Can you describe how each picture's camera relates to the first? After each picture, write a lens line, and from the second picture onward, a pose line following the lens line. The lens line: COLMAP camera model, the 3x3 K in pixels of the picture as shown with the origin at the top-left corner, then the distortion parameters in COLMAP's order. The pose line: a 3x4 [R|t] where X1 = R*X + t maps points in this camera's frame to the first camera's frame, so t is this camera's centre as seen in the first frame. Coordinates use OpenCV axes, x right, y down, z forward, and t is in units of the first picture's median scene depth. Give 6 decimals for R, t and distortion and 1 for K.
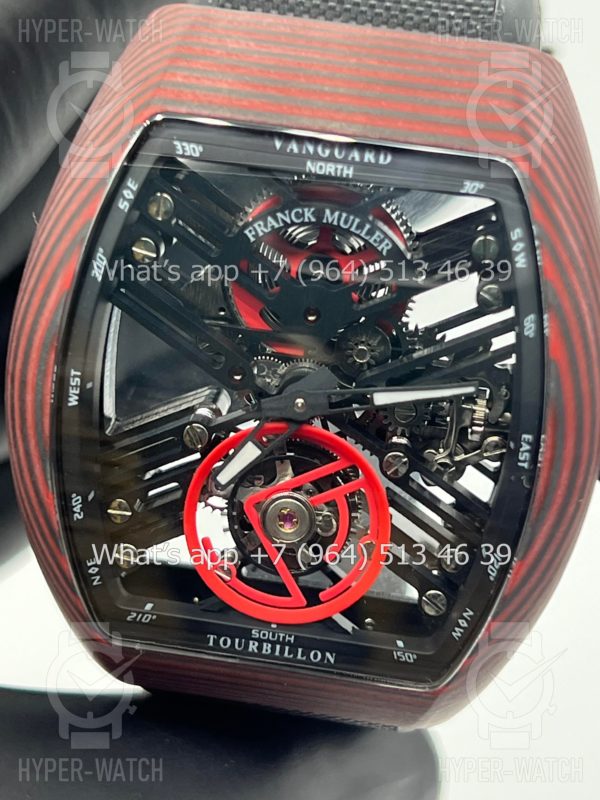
lens RADIAL K [[1920.0, 0, 288.7], [0, 1920.0, 393.1], [0, 0, 1]] dist [0.169000, 0.000000]
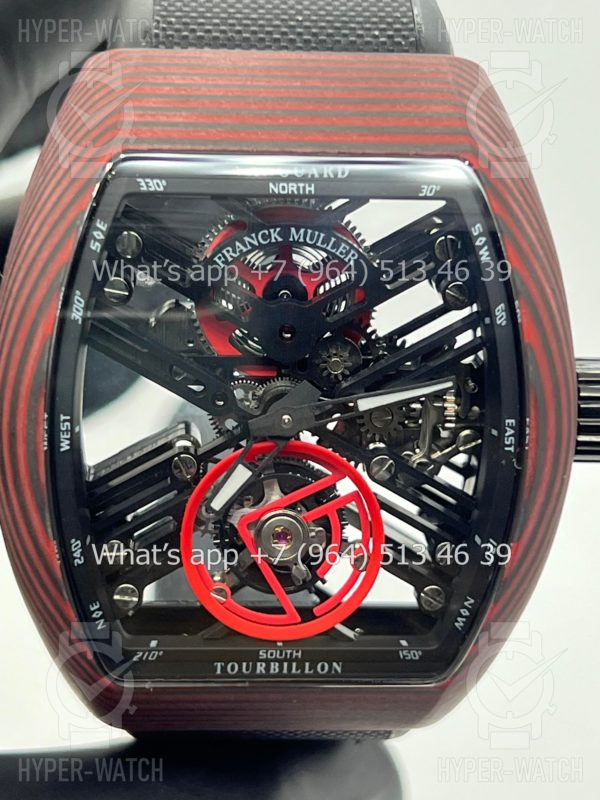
lens RADIAL K [[1920.0, 0, 295.9], [0, 1920.0, 387.4], [0, 0, 1]] dist [0.169000, 0.000000]
pose [[0.980161, -0.125164, 0.153684, -0.145281], [0.132867, 0.990291, -0.040878, 0.031070], [-0.147076, 0.060487, 0.987274, -0.012047]]
